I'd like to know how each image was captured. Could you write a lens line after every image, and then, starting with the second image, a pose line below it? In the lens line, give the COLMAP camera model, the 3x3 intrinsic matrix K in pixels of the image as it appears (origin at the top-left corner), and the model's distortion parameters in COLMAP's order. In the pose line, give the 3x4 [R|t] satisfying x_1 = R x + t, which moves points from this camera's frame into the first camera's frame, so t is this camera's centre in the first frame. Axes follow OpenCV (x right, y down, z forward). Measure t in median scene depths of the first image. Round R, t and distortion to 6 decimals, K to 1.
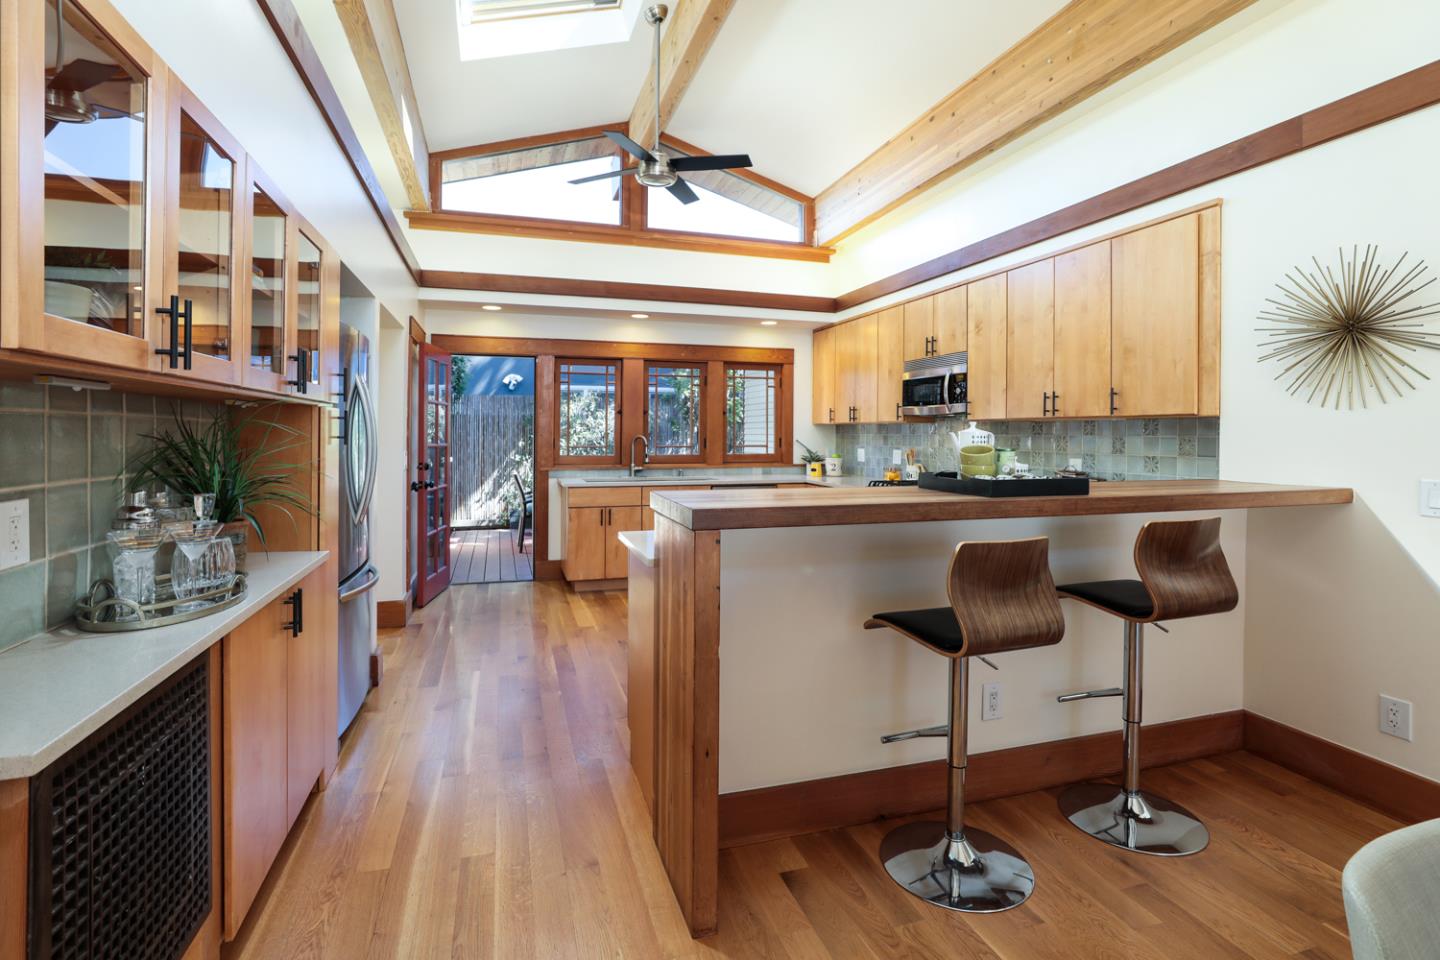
lens RADIAL K [[642.2, 0, 679.8], [0, 642.2, 435.3], [0, 0, 1]] dist [-0.019703, -0.000037]
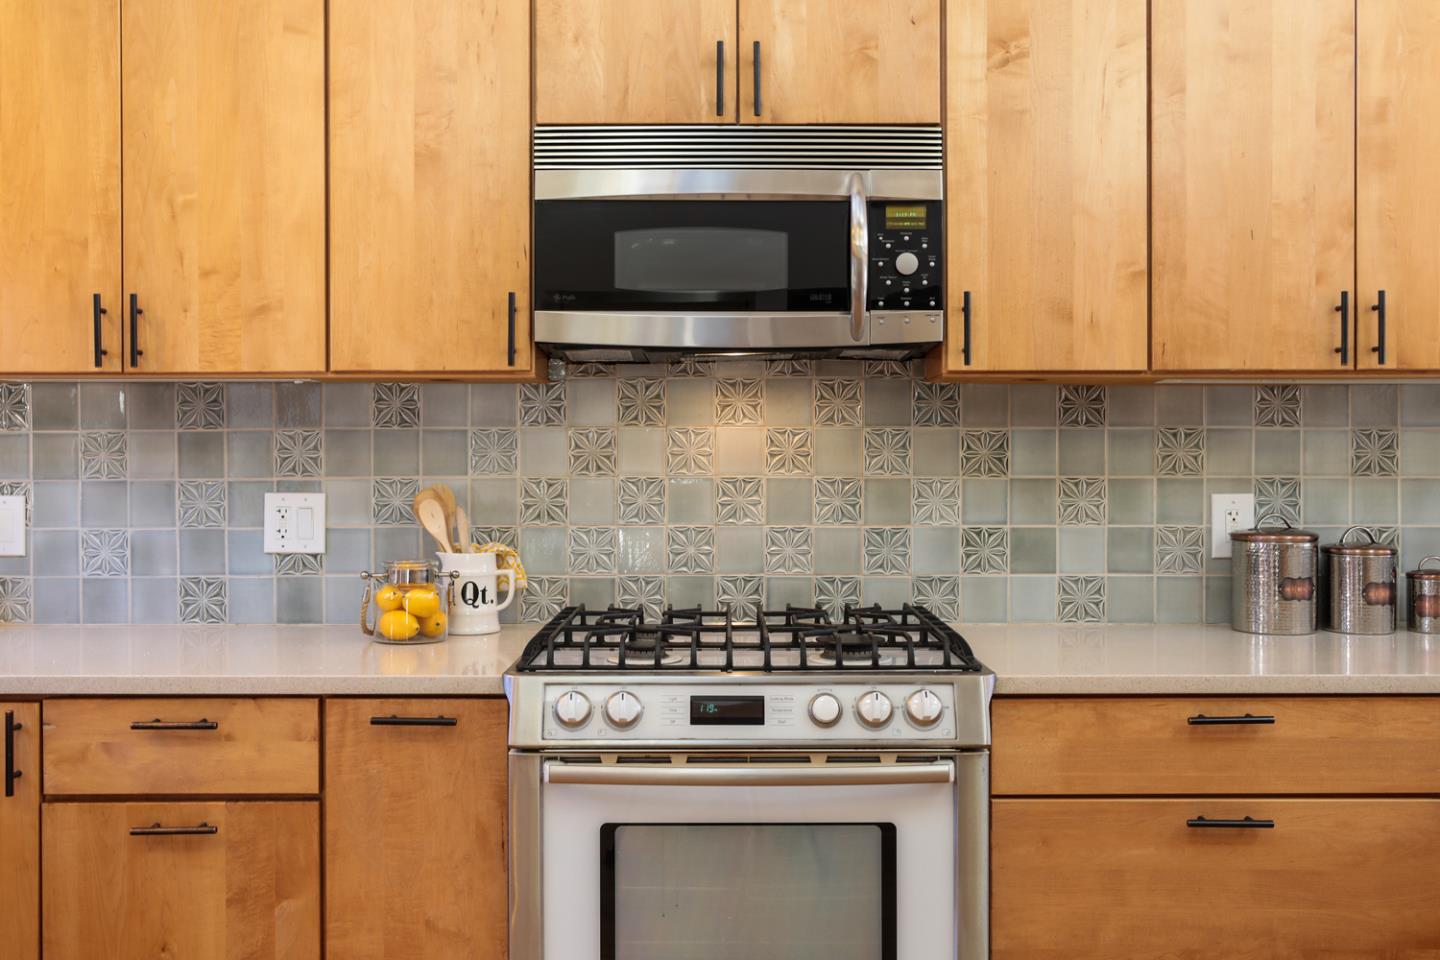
lens RADIAL K [[1409.4, 0, 720.8], [0, 1409.4, 461.5], [0, 0, 1]] dist [-0.009507, -0.007977]
pose [[0.263998, -0.014681, 0.964412, -0.114092], [0.006106, 0.999890, 0.013550, 0.004210], [-0.964504, 0.002312, 0.264058, 0.641626]]
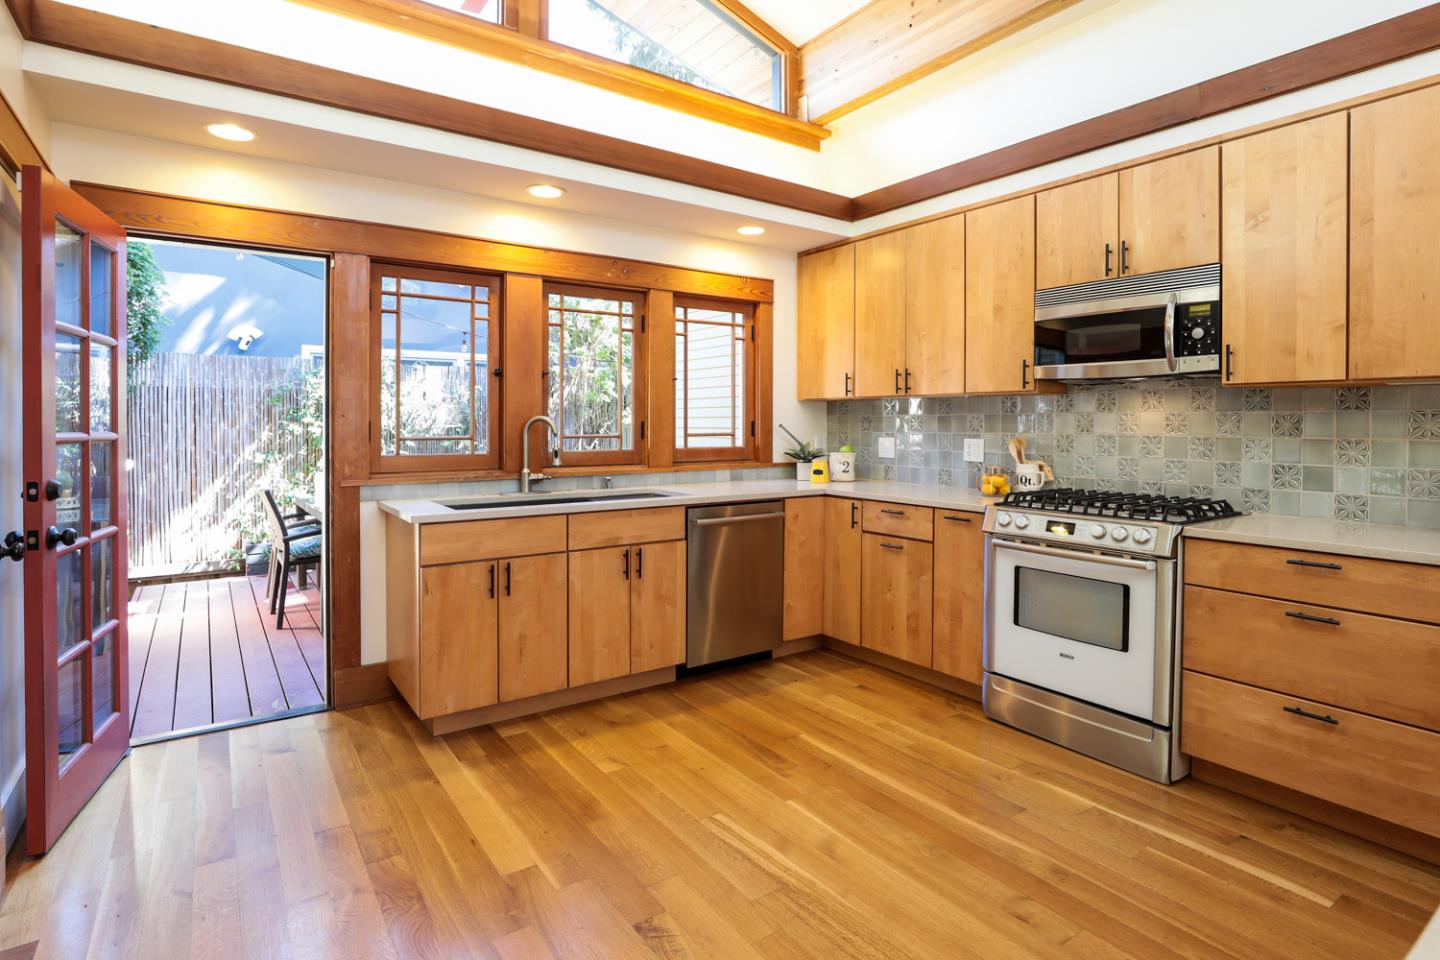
lens RADIAL K [[724.8, 0, 694.0], [0, 724.8, 433.1], [0, 0, 1]] dist [-0.018047, 0.001060]
pose [[0.949259, -0.005933, 0.314440, -0.130018], [0.002090, 0.999919, 0.012558, 0.006973], [-0.314489, -0.011264, 0.949194, 0.375618]]
